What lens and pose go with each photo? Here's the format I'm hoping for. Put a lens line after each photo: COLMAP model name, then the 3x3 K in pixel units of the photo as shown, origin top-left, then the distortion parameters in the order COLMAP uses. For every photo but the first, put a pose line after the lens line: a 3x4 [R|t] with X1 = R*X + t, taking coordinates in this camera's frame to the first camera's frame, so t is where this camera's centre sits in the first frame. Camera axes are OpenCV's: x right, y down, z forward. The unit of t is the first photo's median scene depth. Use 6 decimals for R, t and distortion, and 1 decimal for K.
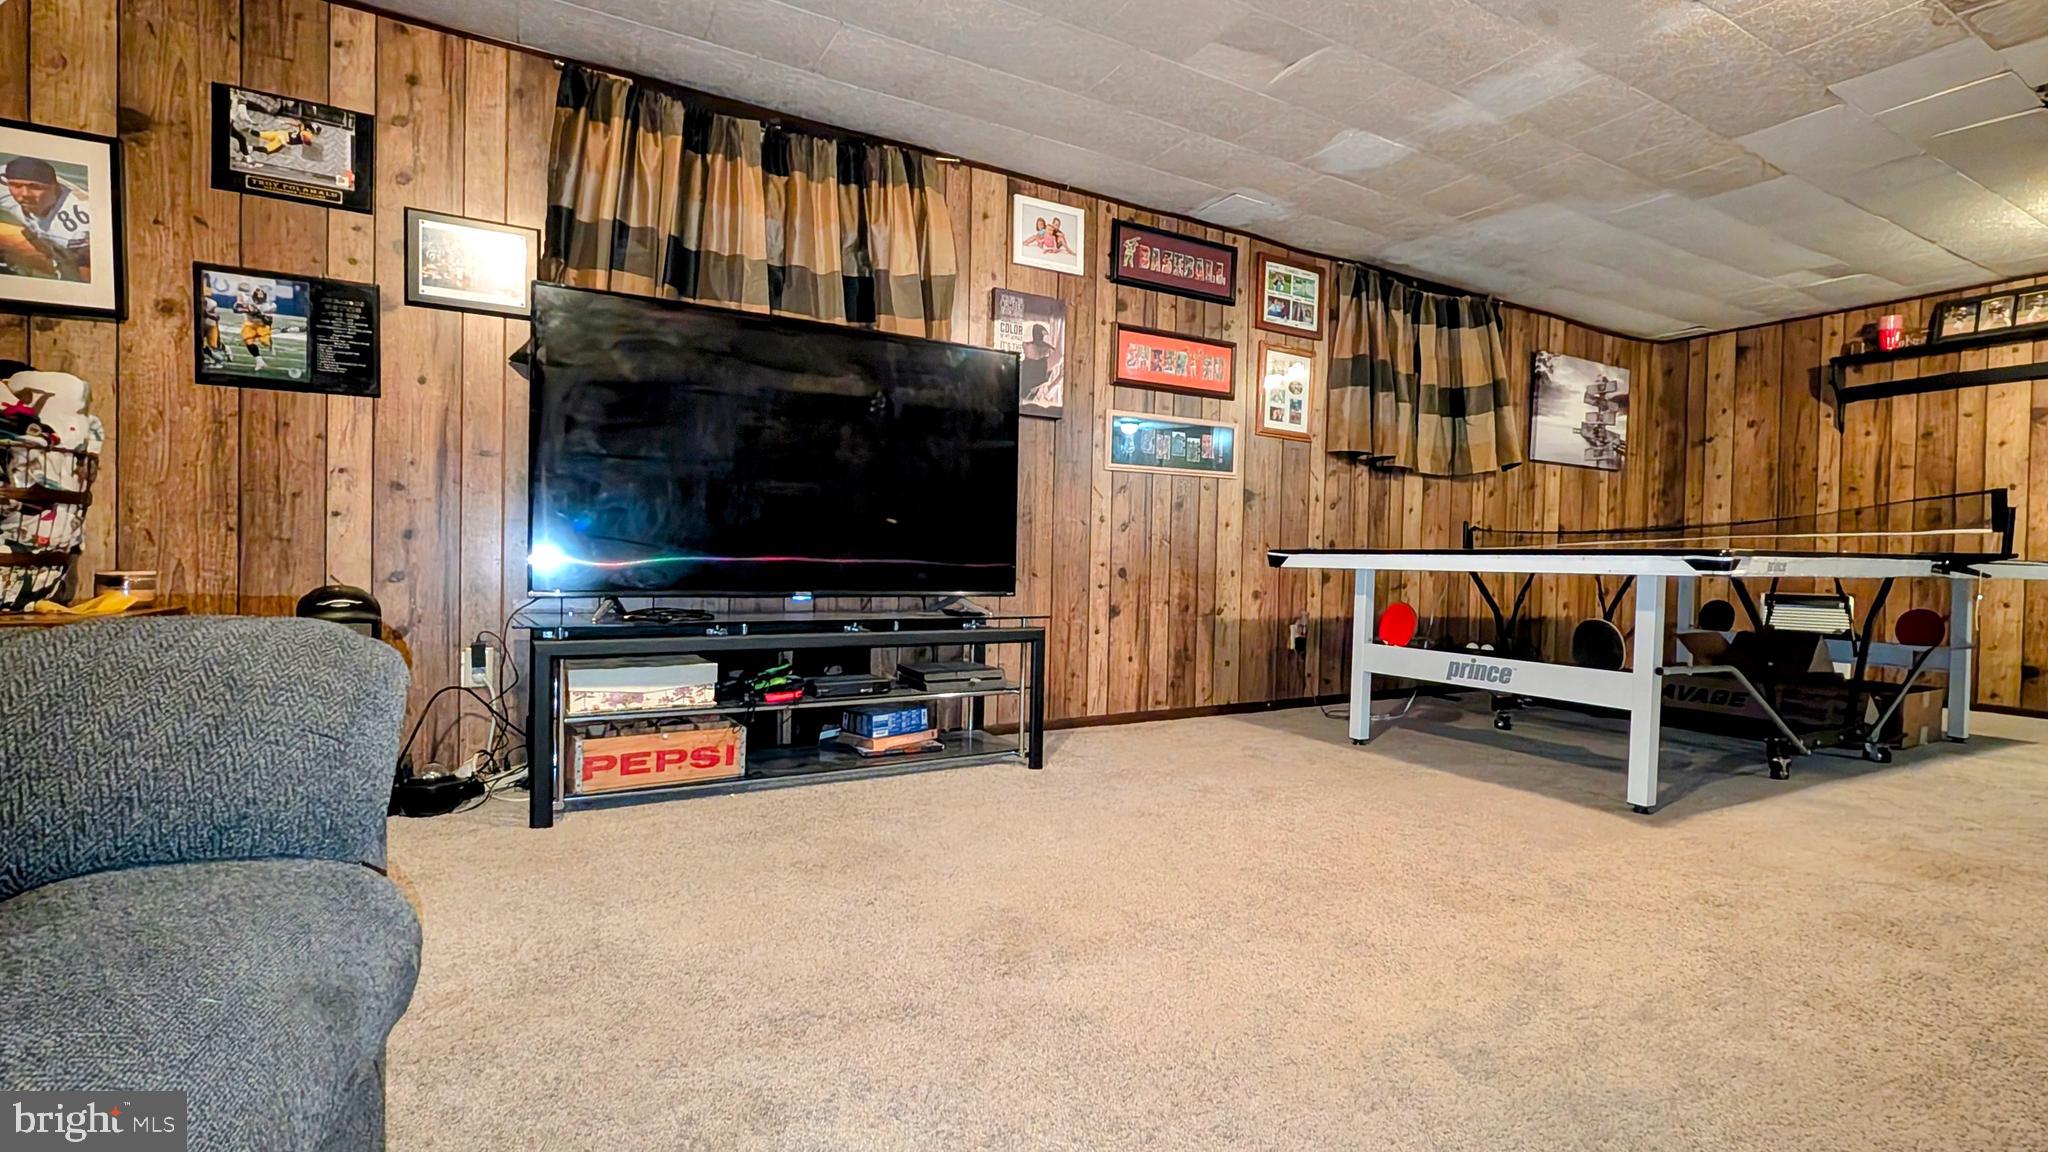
lens RADIAL K [[886.7, 0, 1029.4], [0, 886.7, 571.1], [0, 0, 1]] dist [-0.002446, 0.000047]
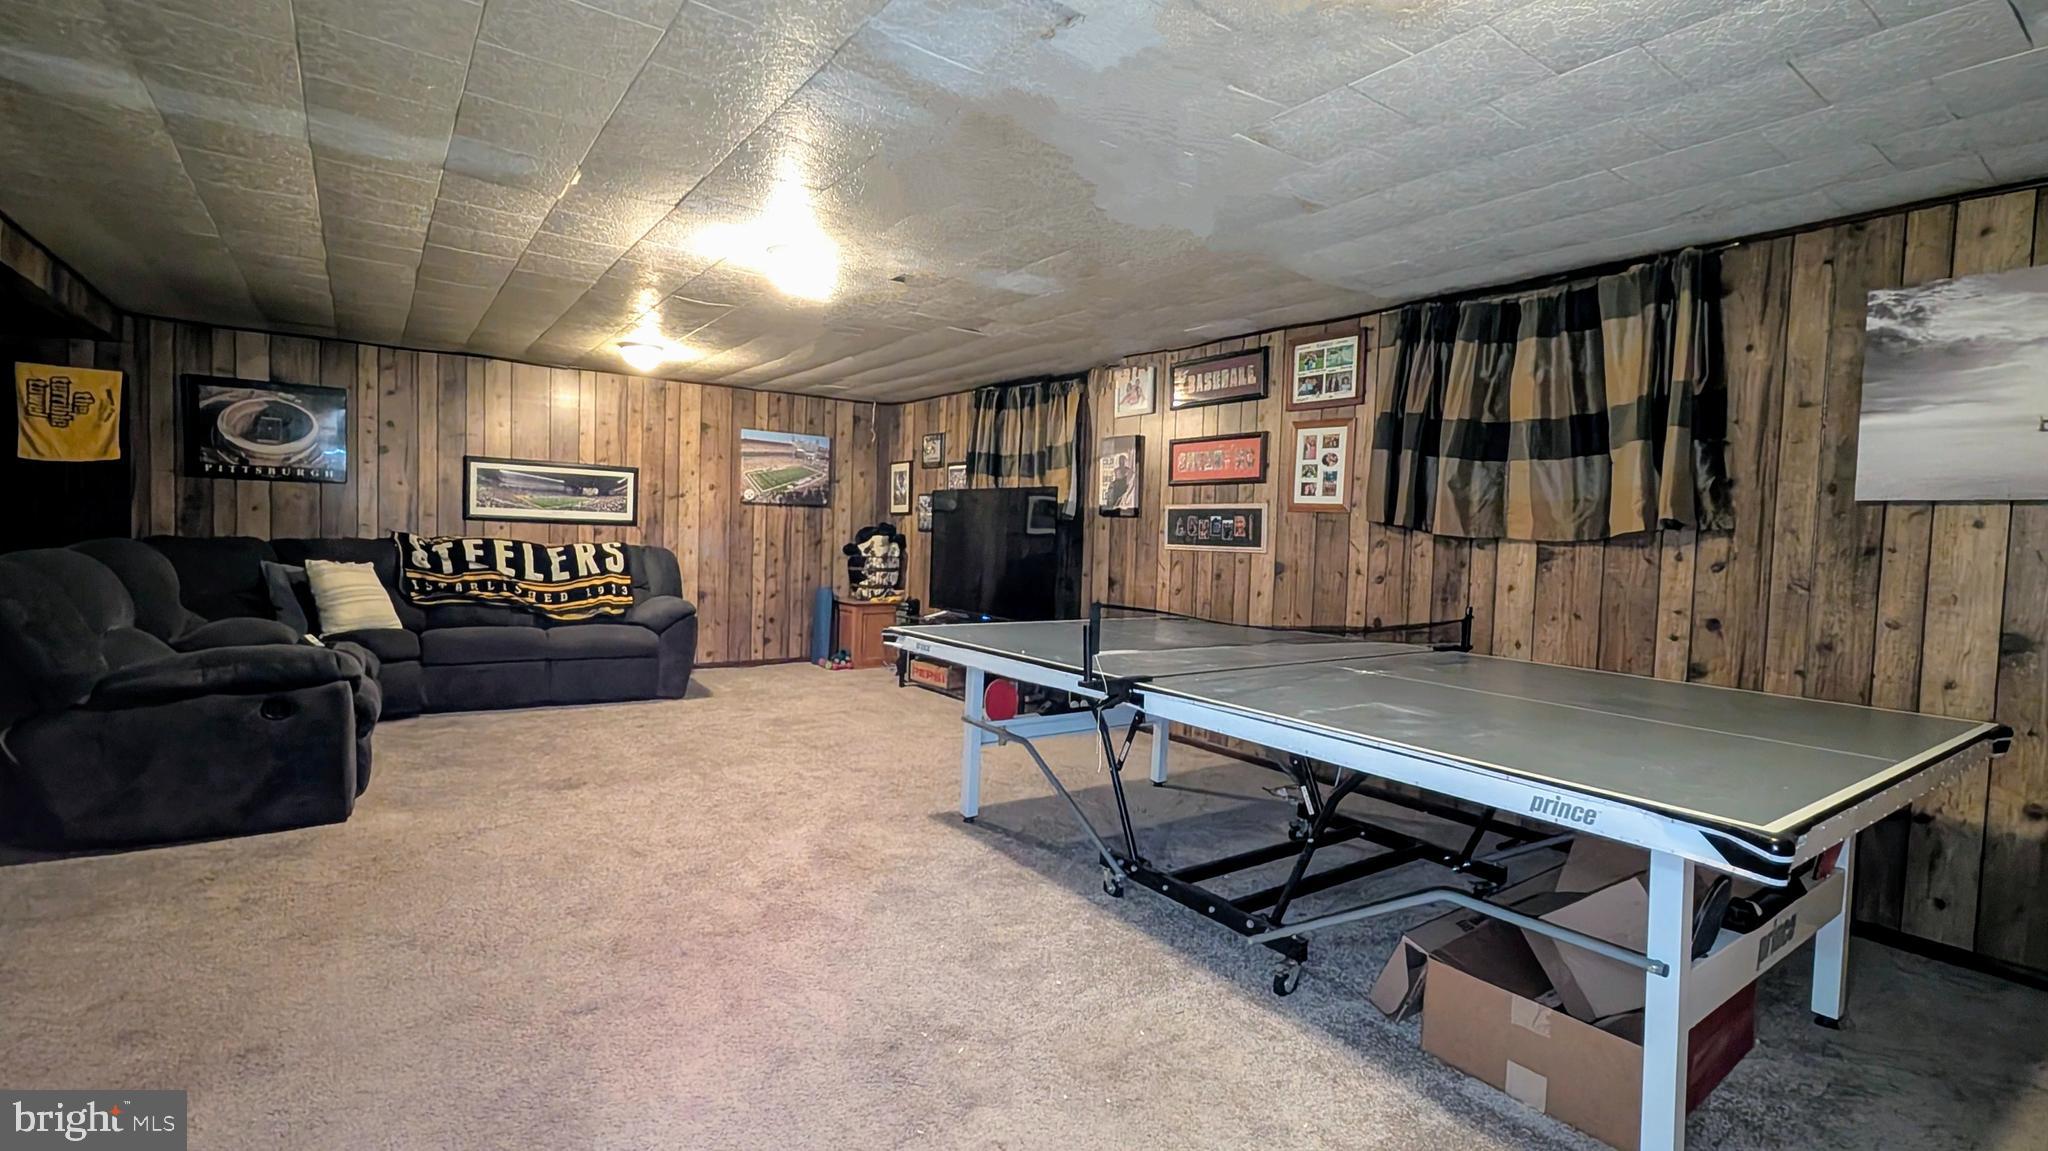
lens RADIAL K [[886.7, 0, 1029.4], [0, 886.7, 570.6], [0, 0, 1]] dist [-0.002446, 0.000047]
pose [[0.128648, 0.028695, -0.991275, 1.218305], [-0.045178, 0.998713, 0.023047, -0.089020], [0.990661, 0.041819, 0.129779, 0.533567]]
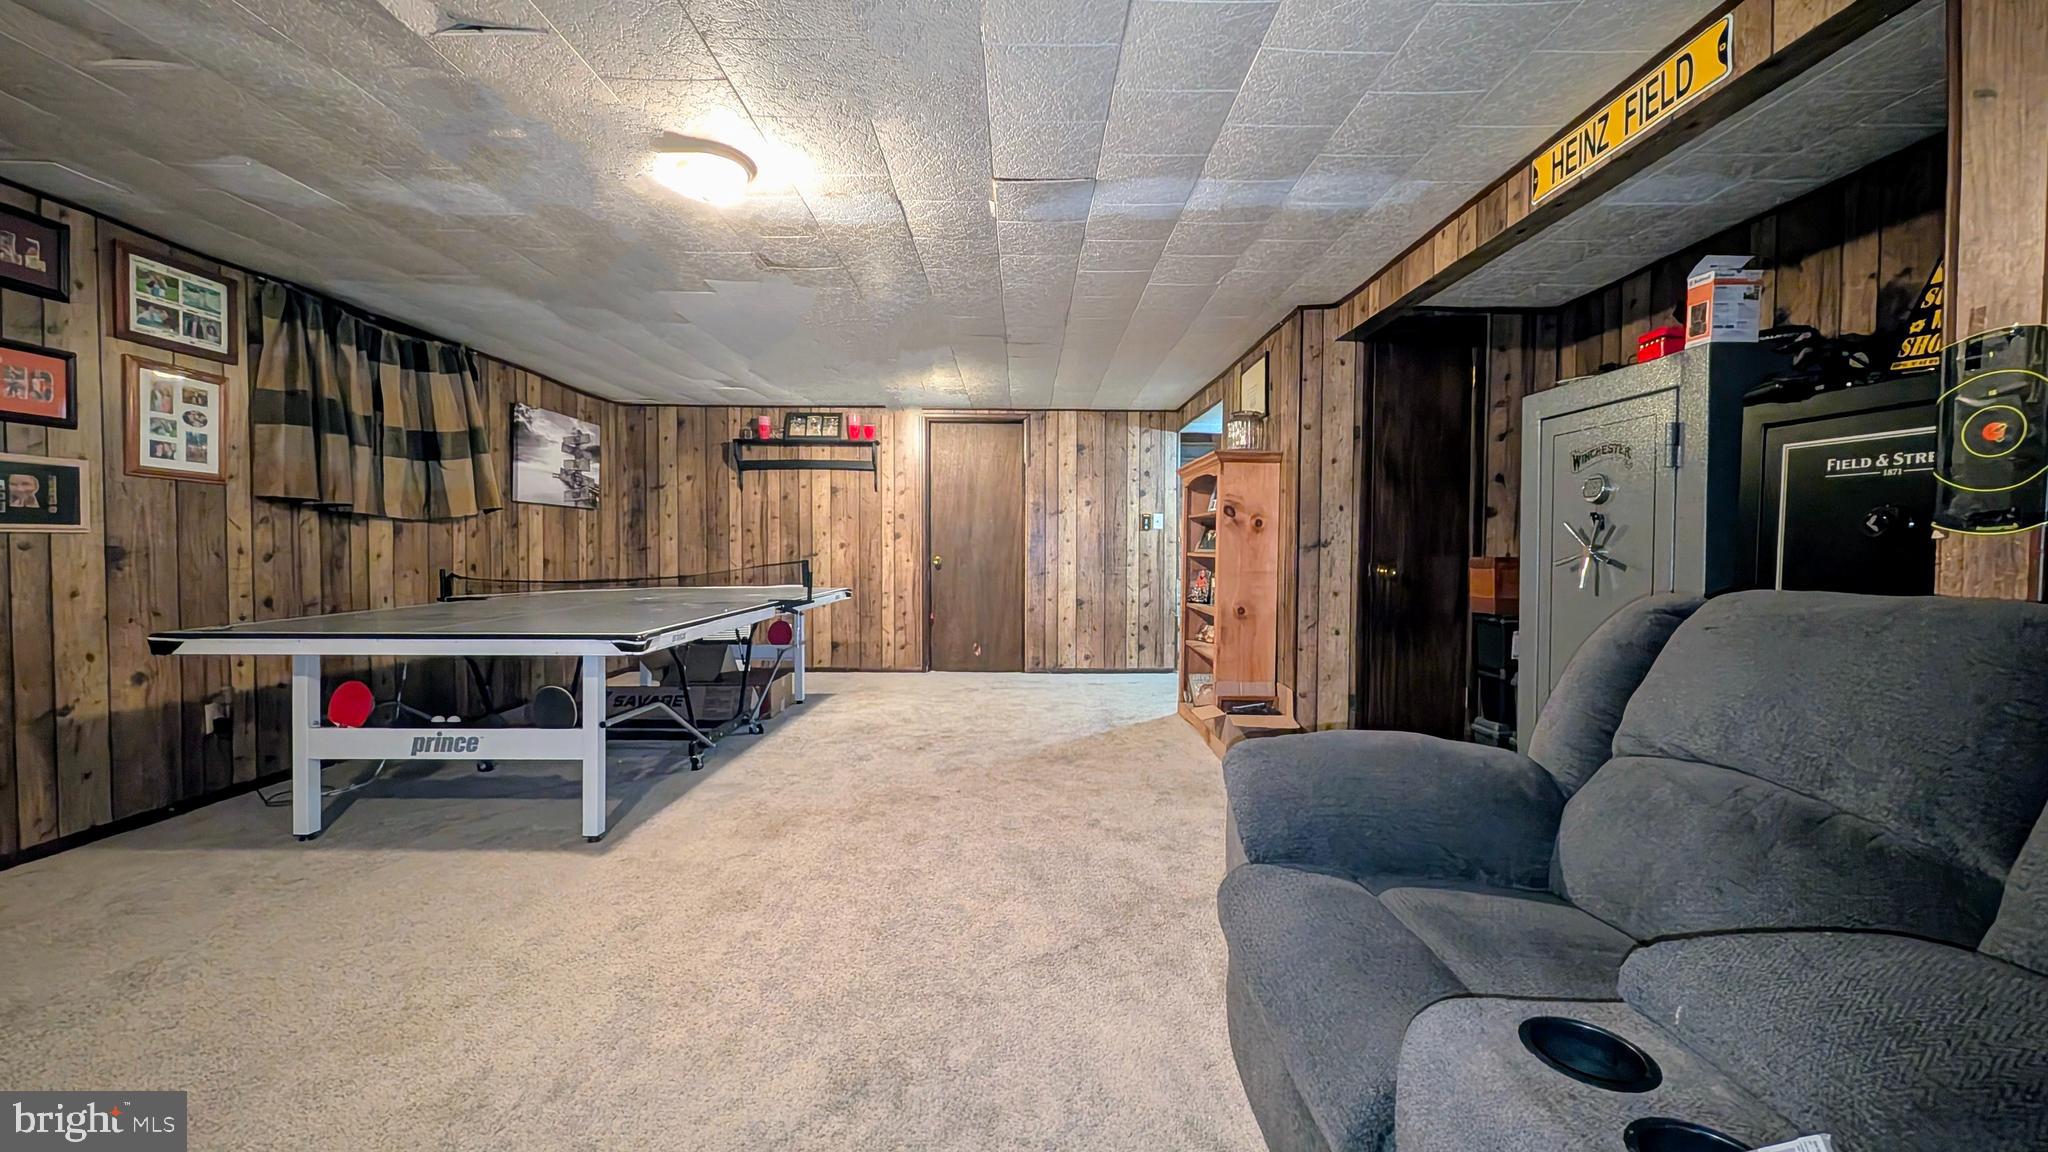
lens RADIAL K [[772.6, 0, 1033.2], [0, 772.6, 570.4], [0, 0, 1]] dist [0.000793, 0.000038]
pose [[0.476404, -0.044305, 0.878110, 0.033410], [0.018977, 0.999015, 0.040110, -0.078660], [-0.879022, -0.002444, 0.476775, -0.026850]]
